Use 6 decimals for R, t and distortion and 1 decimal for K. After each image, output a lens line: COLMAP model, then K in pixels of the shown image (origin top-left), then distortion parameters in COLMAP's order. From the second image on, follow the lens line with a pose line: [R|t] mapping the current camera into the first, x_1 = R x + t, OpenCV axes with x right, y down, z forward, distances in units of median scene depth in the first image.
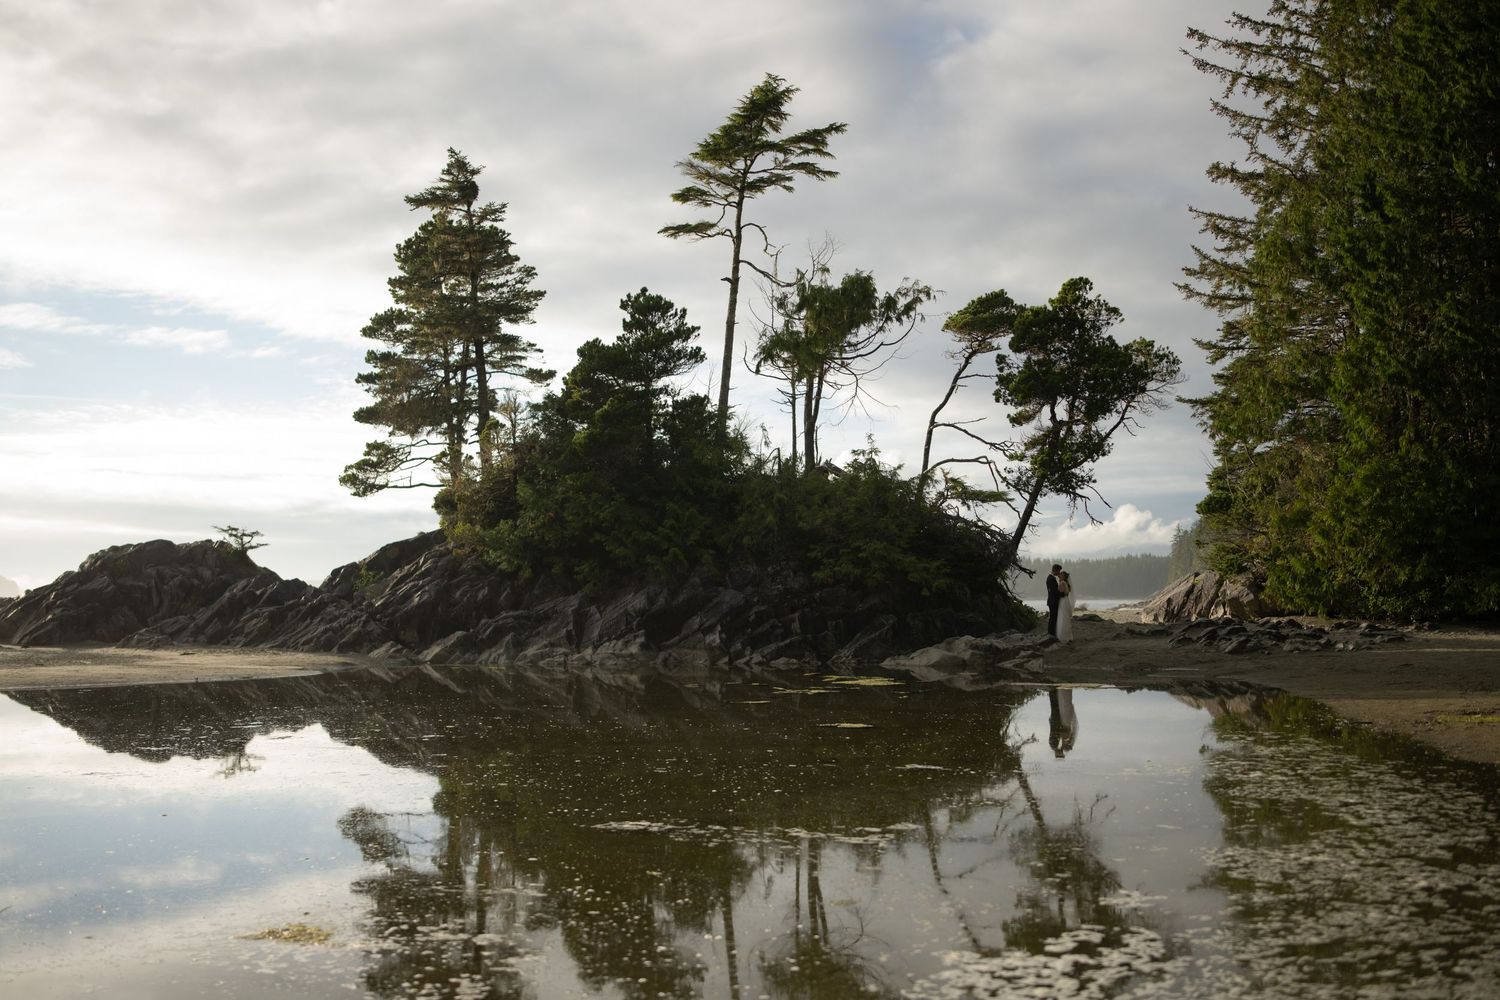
lens RADIAL K [[1499.6, 0, 748.9], [0, 1499.6, 491.7], [0, 0, 1]] dist [-0.043805, 0.013427]
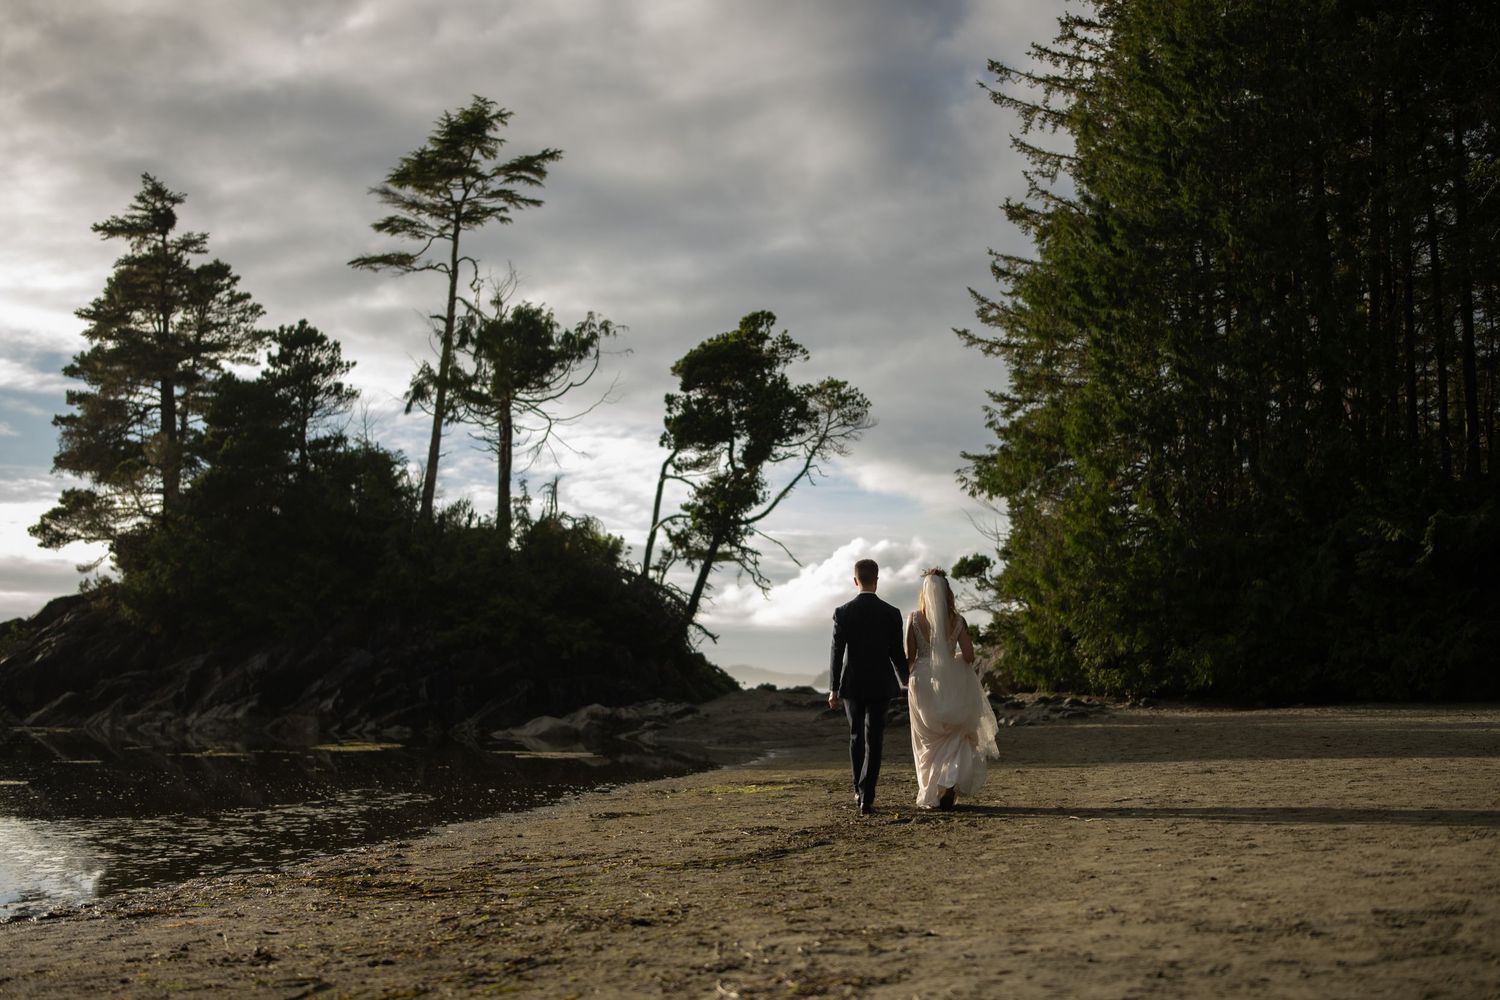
lens RADIAL K [[1560.0, 0, 750.2], [0, 1560.0, 467.7], [0, 0, 1]] dist [-0.039518, -0.001905]
pose [[0.999897, 0.011918, -0.008025, 0.189731], [-0.012427, 0.997699, -0.066648, 0.012819], [0.007213, 0.066741, 0.997744, 0.051245]]
